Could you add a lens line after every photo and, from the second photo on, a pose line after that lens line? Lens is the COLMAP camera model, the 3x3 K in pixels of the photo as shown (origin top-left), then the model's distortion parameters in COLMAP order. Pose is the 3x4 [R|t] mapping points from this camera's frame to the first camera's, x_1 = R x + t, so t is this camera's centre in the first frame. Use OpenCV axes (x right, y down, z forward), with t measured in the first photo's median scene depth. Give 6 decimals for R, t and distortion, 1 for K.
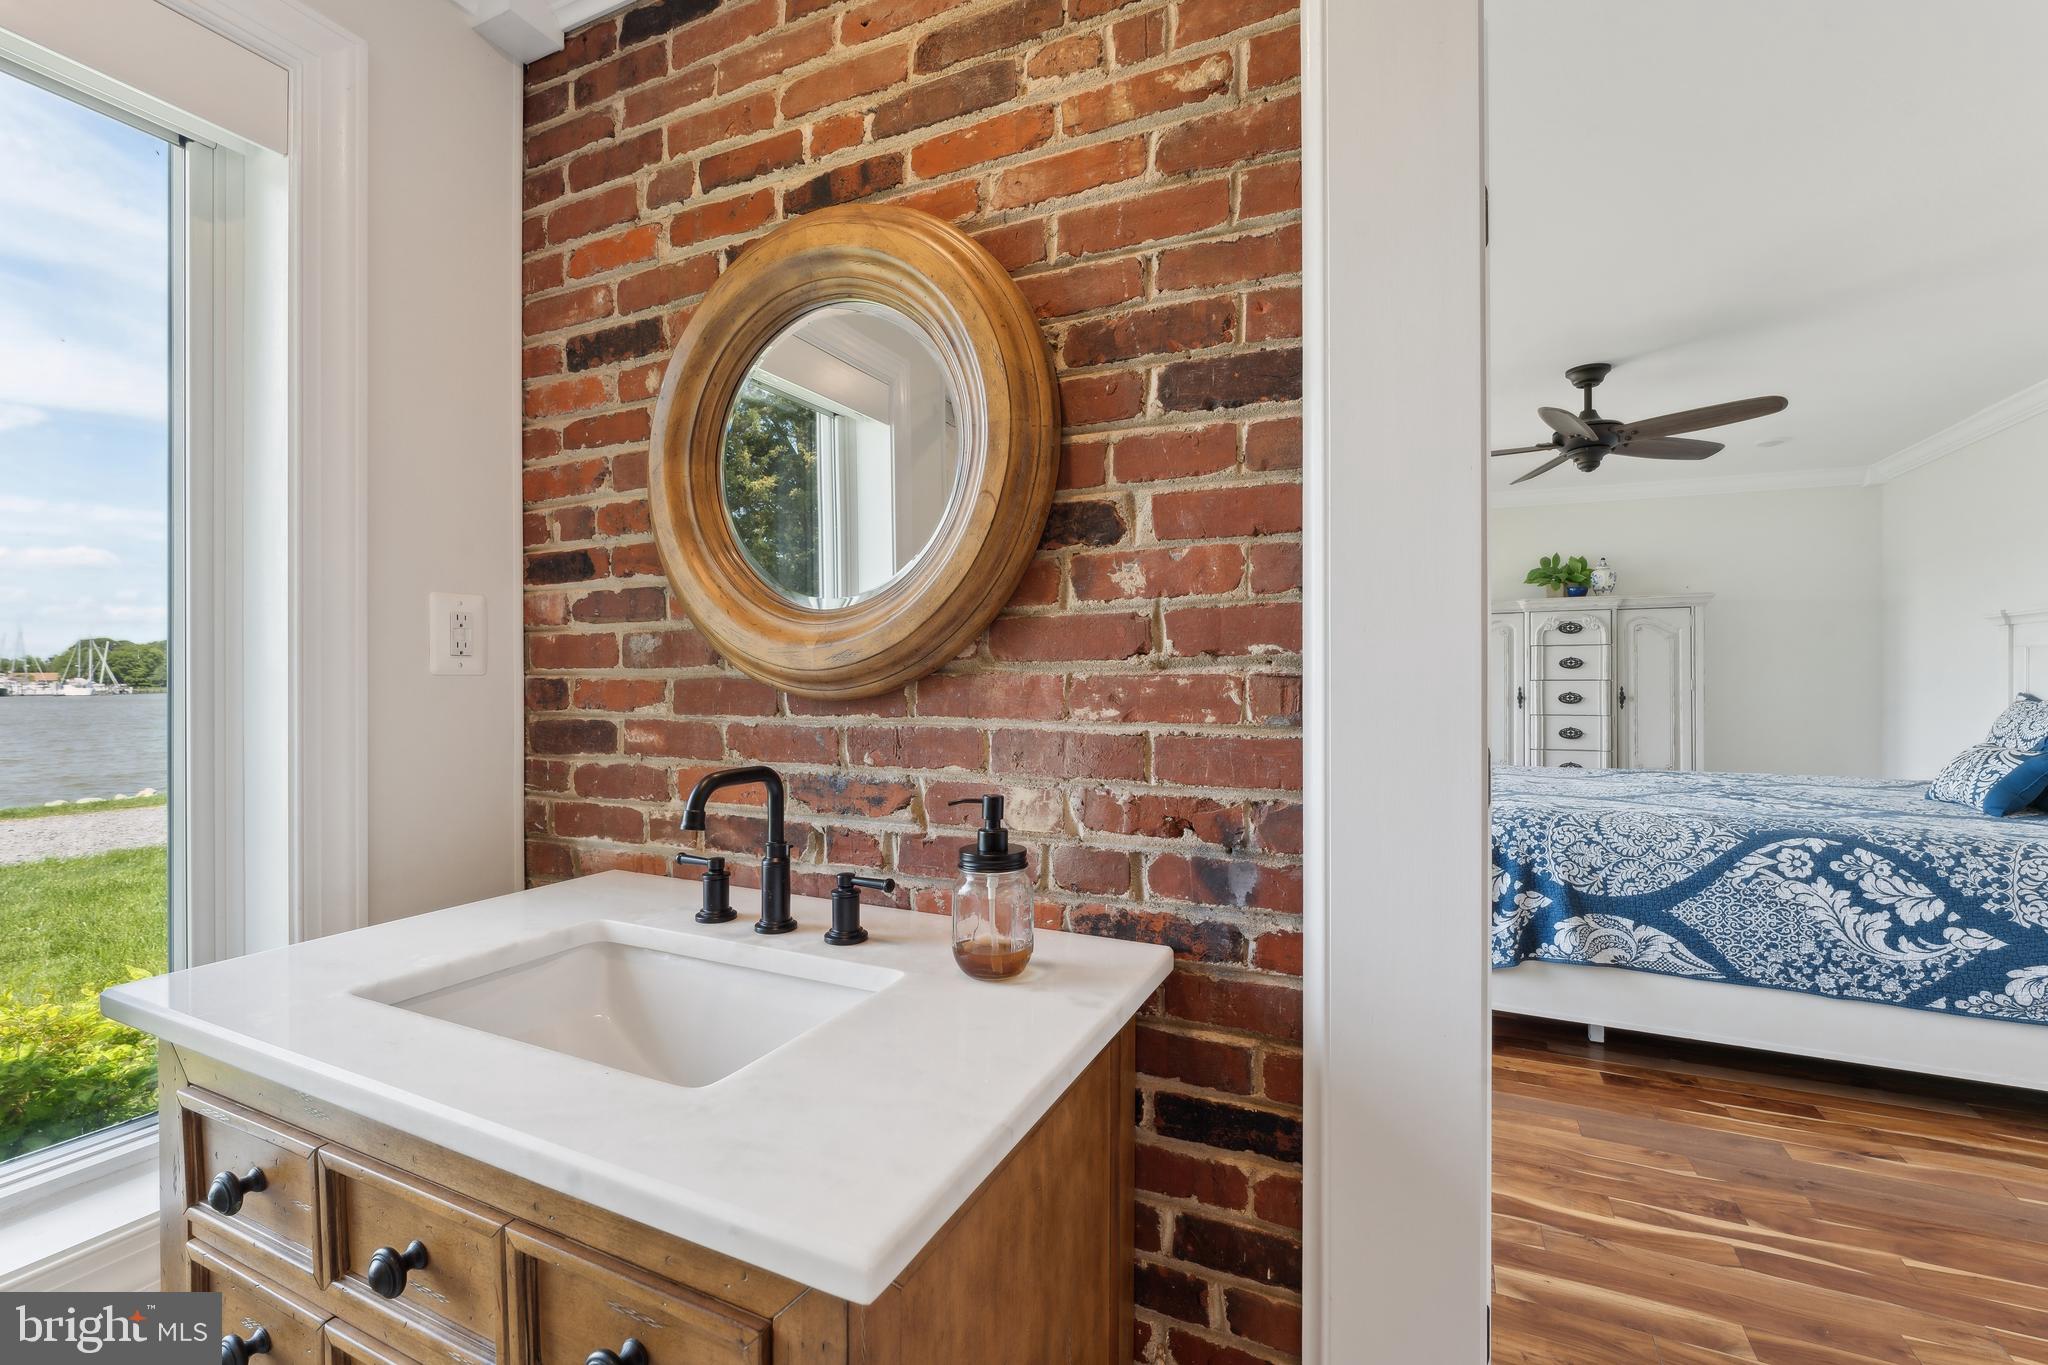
lens RADIAL K [[879.3, 0, 1024.1], [0, 879.3, 683.3], [0, 0, 1]] dist [0.003132, 0.000856]
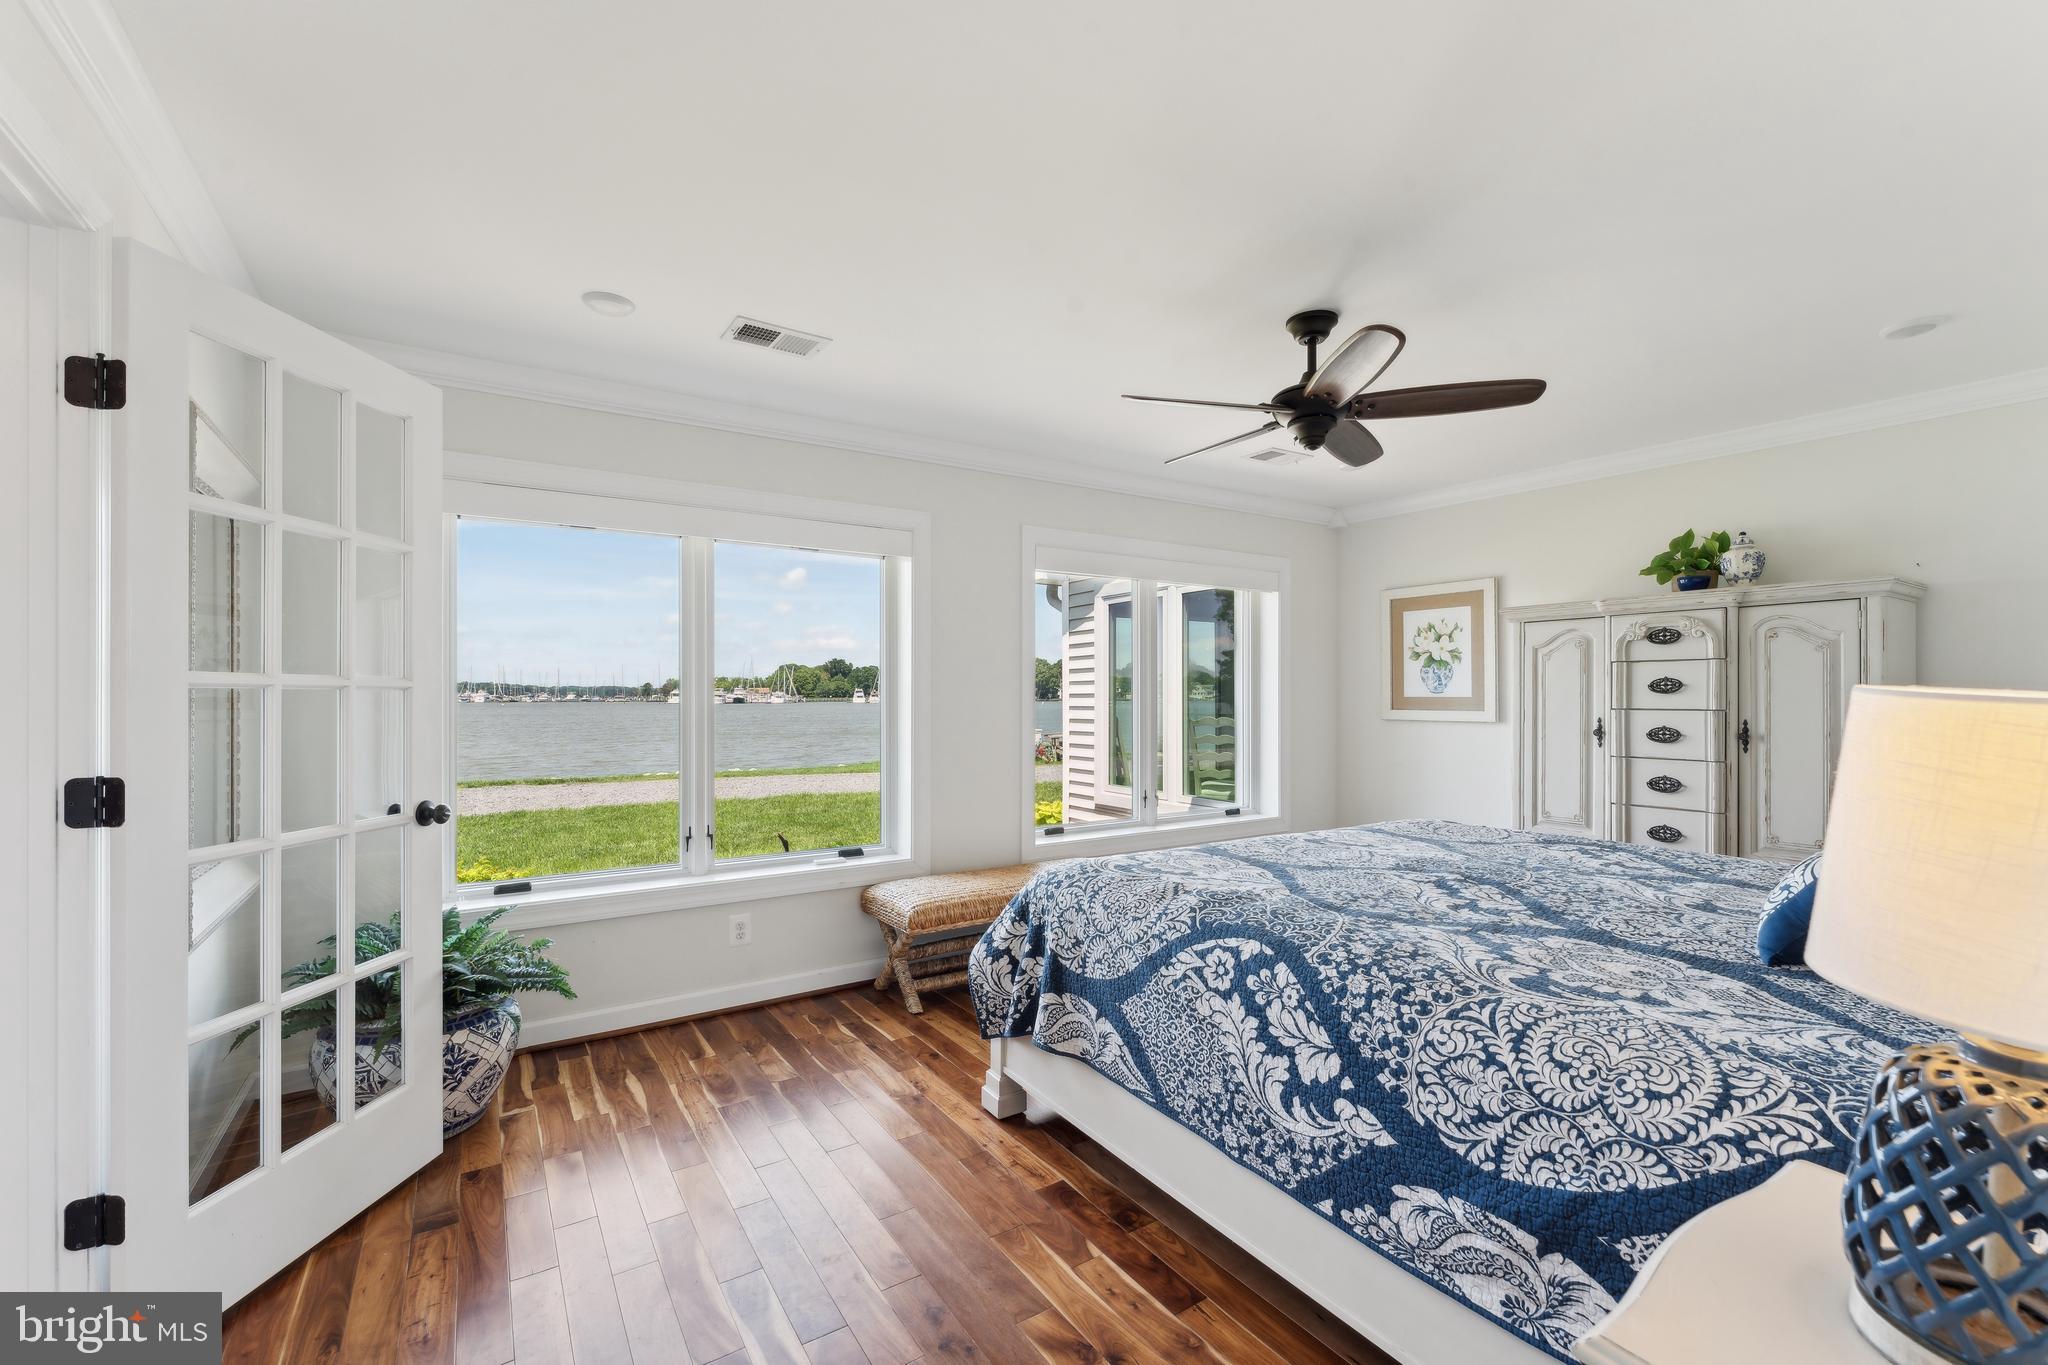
lens RADIAL K [[839.1, 0, 1017.9], [0, 839.1, 696.6], [0, 0, 1]] dist [-0.003424, -0.000177]
pose [[0.847477, 0.004167, -0.530816, 1.129576], [-0.003932, 0.999991, 0.001574, -0.027494], [0.530818, 0.000753, 0.847486, 0.317176]]
